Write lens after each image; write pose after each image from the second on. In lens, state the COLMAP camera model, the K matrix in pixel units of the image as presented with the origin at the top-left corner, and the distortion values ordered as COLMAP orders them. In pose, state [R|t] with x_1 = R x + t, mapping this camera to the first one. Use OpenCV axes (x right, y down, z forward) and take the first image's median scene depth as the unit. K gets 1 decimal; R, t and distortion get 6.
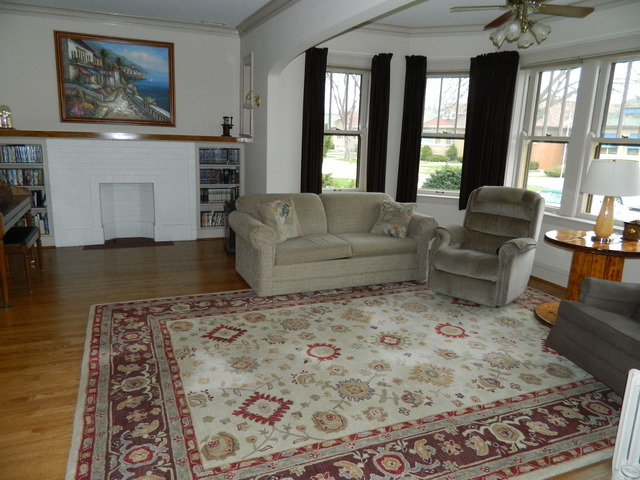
lens RADIAL K [[475.8, 0, 316.9], [0, 475.8, 236.3], [0, 0, 1]] dist [0.010030, -0.010391]
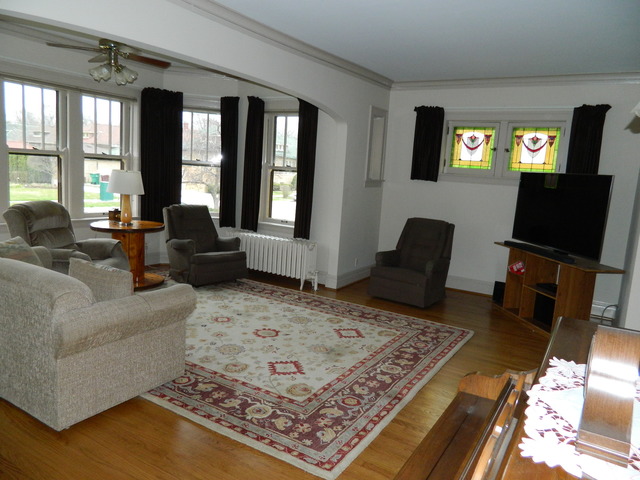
lens RADIAL K [[475.8, 0, 316.9], [0, 475.8, 236.3], [0, 0, 1]] dist [0.010030, -0.010391]
pose [[-0.584611, -0.185862, 0.789737, -1.041184], [0.085193, 0.953961, 0.287577, -0.374904], [-0.806829, 0.235400, -0.541862, 1.507423]]
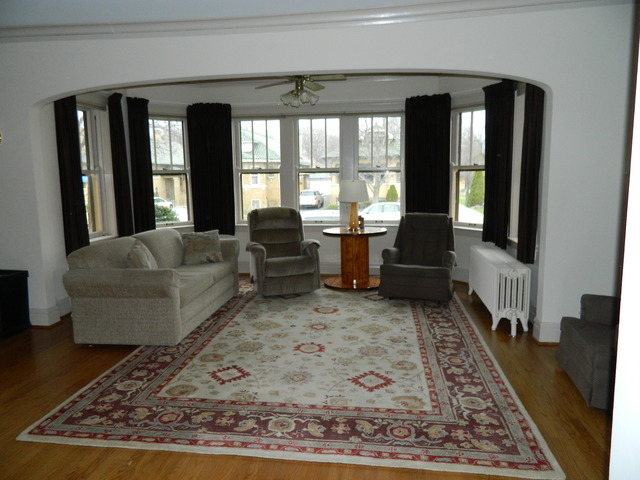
lens RADIAL K [[475.8, 0, 316.9], [0, 475.8, 236.3], [0, 0, 1]] dist [0.010030, -0.010391]
pose [[0.505276, -0.153703, 0.849159, -0.935224], [0.215077, 0.975388, 0.048573, -0.085968], [-0.835726, 0.158092, 0.525898, 0.300929]]
